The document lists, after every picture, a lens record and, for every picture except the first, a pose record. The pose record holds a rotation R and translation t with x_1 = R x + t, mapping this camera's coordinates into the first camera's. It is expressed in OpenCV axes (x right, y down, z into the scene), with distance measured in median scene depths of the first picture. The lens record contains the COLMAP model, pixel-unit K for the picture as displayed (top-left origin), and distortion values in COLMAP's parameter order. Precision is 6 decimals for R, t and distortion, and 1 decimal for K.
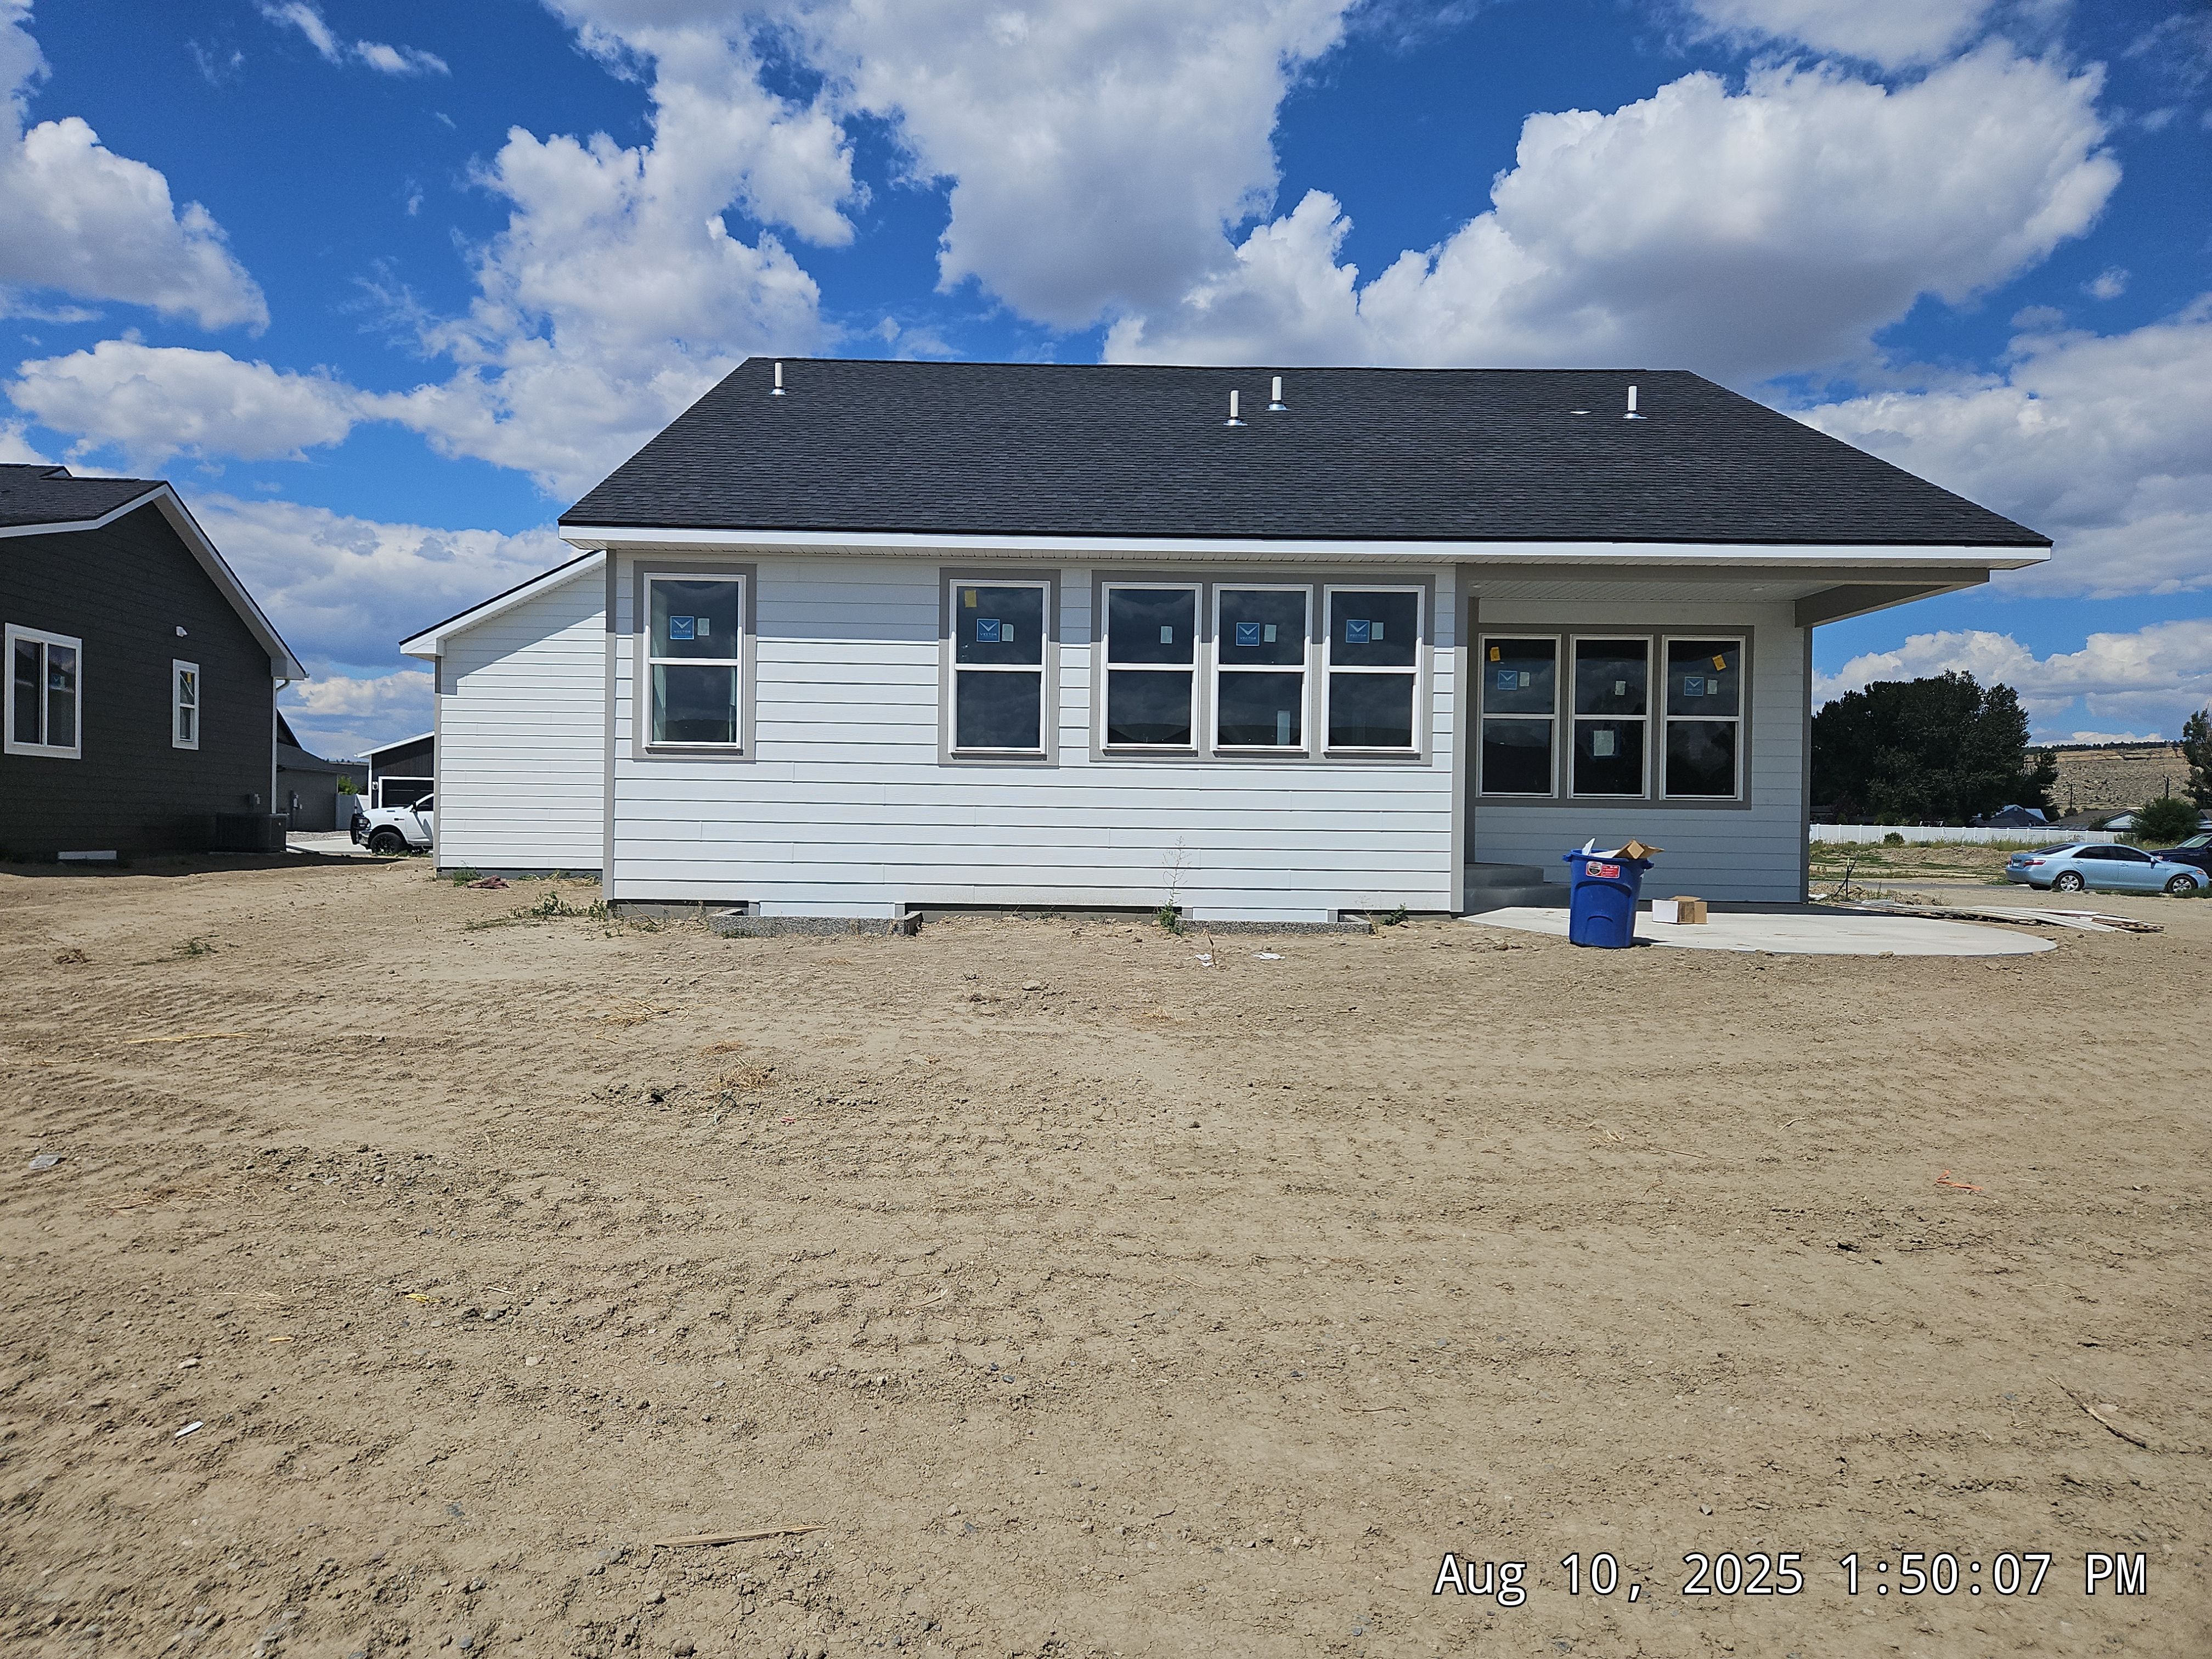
lens RADIAL K [[1565.9, 0, 1101.9], [0, 1565.9, 831.7], [0, 0, 1]] dist [0.047714, -0.040206]
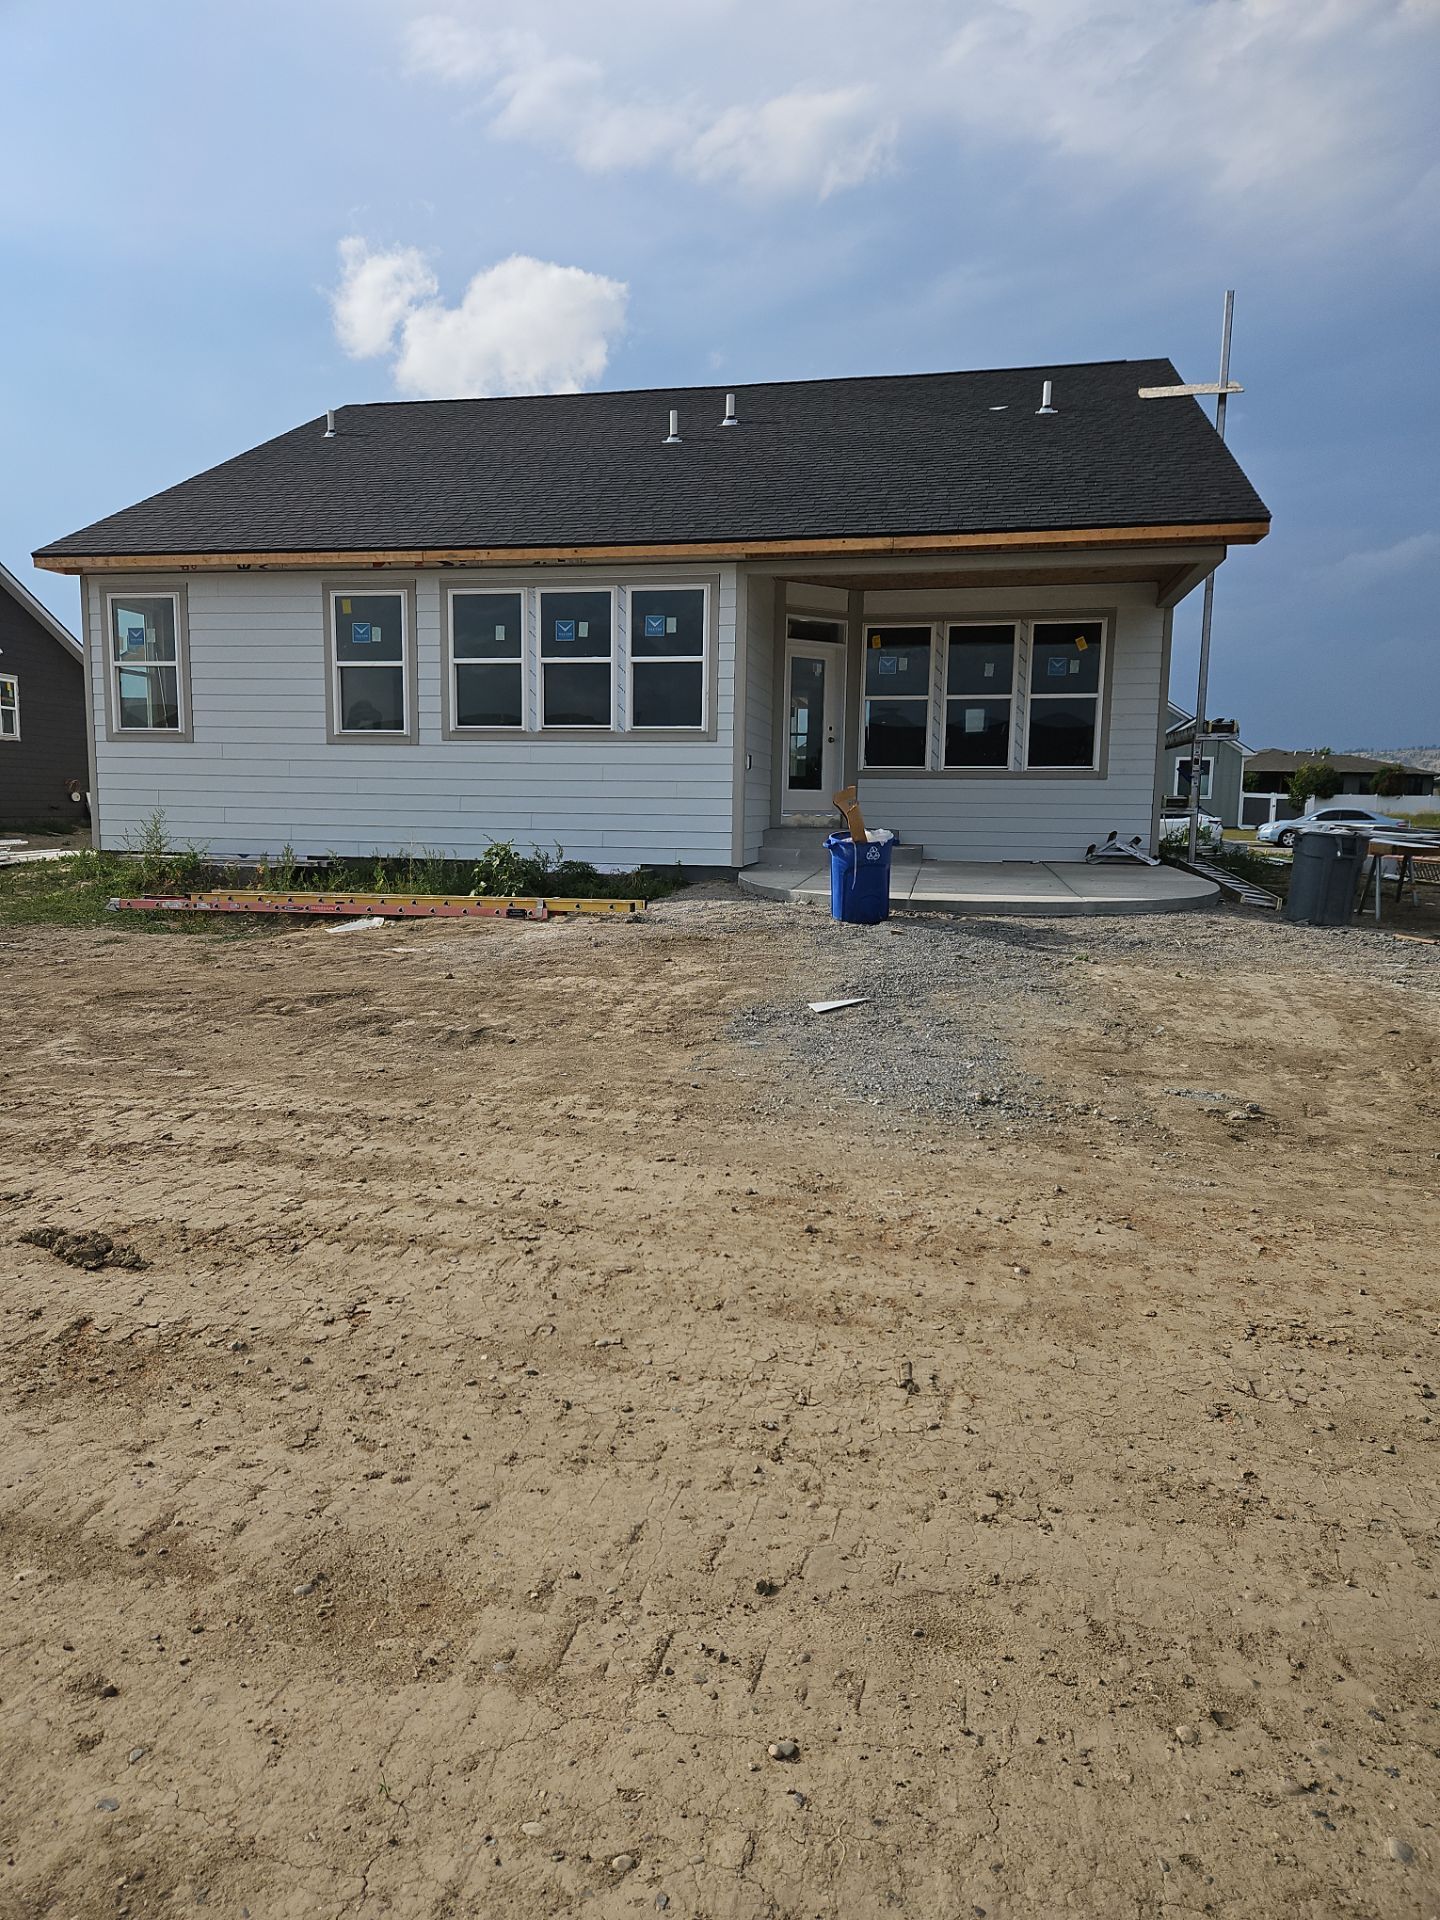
lens RADIAL K [[1321.7, 0, 718.9], [0, 1321.7, 968.5], [0, 0, 1]] dist [0.060447, -0.087981]
pose [[0.974377, 0.028211, -0.223144, 0.344984], [-0.000472, 0.992357, 0.123397, 0.002920], [0.224920, -0.120130, 0.966944, 0.019995]]
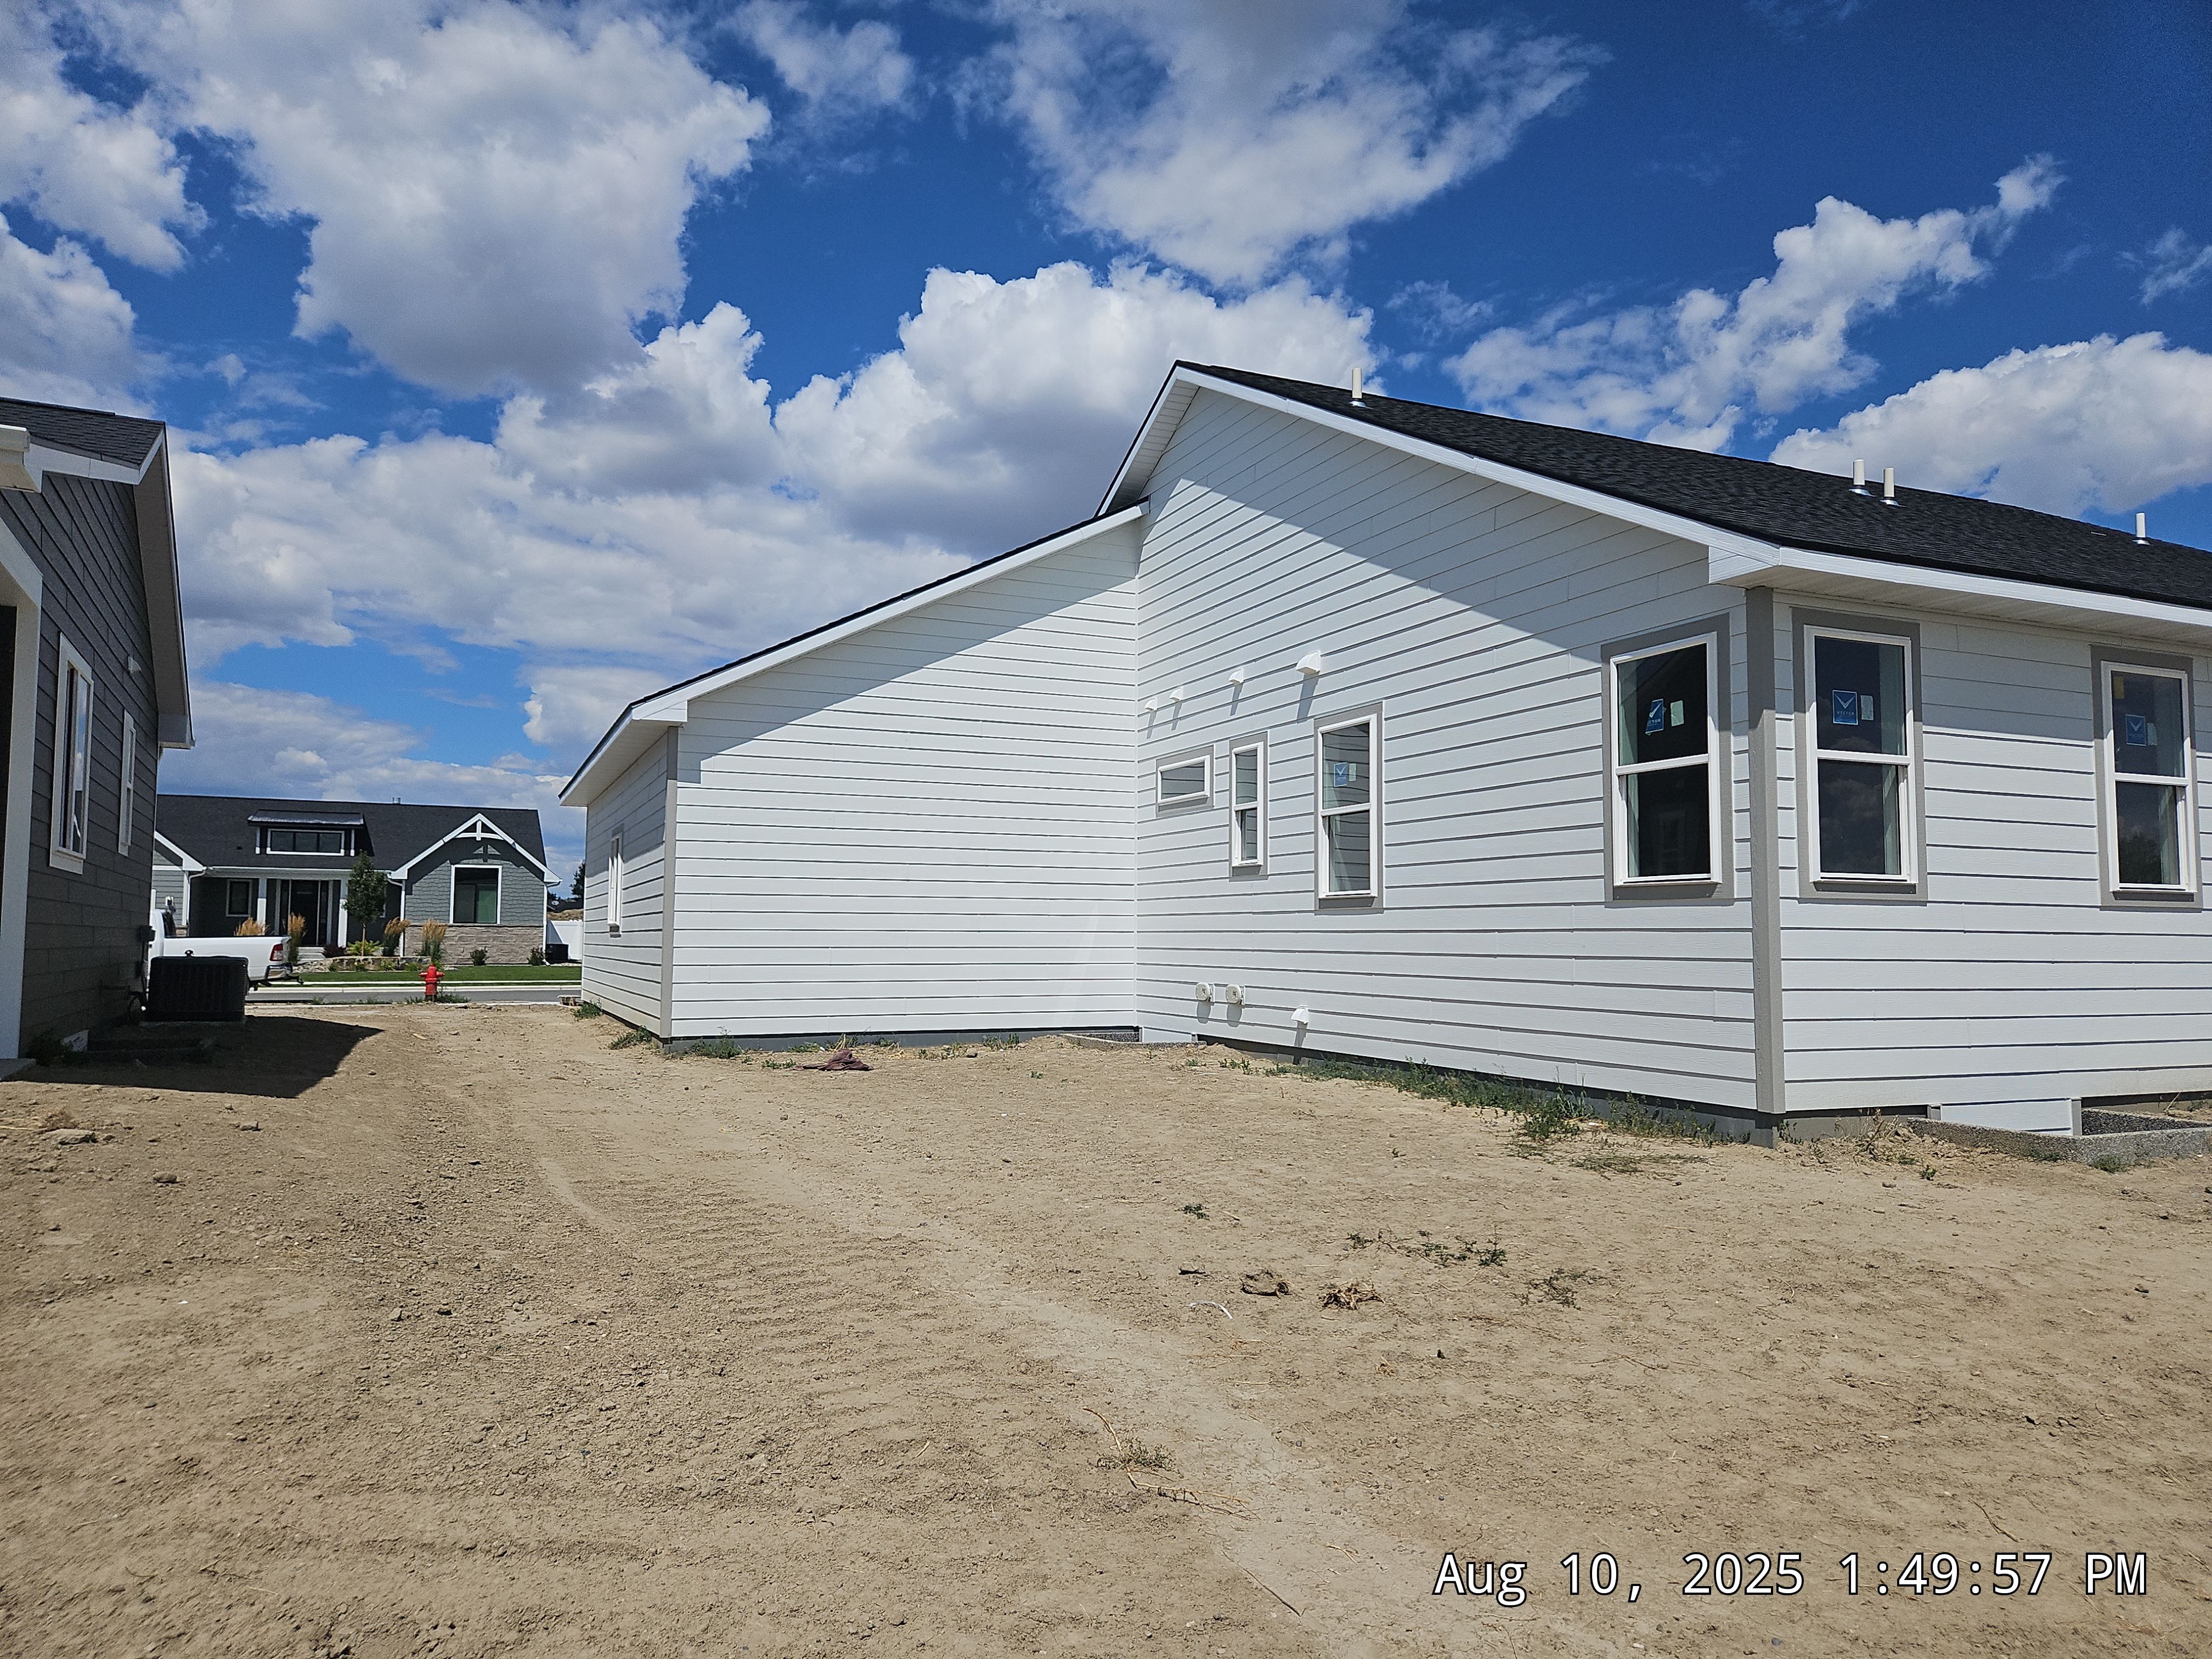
lens RADIAL K [[1498.9, 0, 1112.1], [0, 1498.9, 818.2], [0, 0, 1]] dist [0.070750, -0.047172]
pose [[0.906922, 0.020219, 0.420813, -0.658665], [0.009956, 0.997540, -0.069386, -0.030275], [-0.421181, 0.067117, 0.904490, 0.421547]]
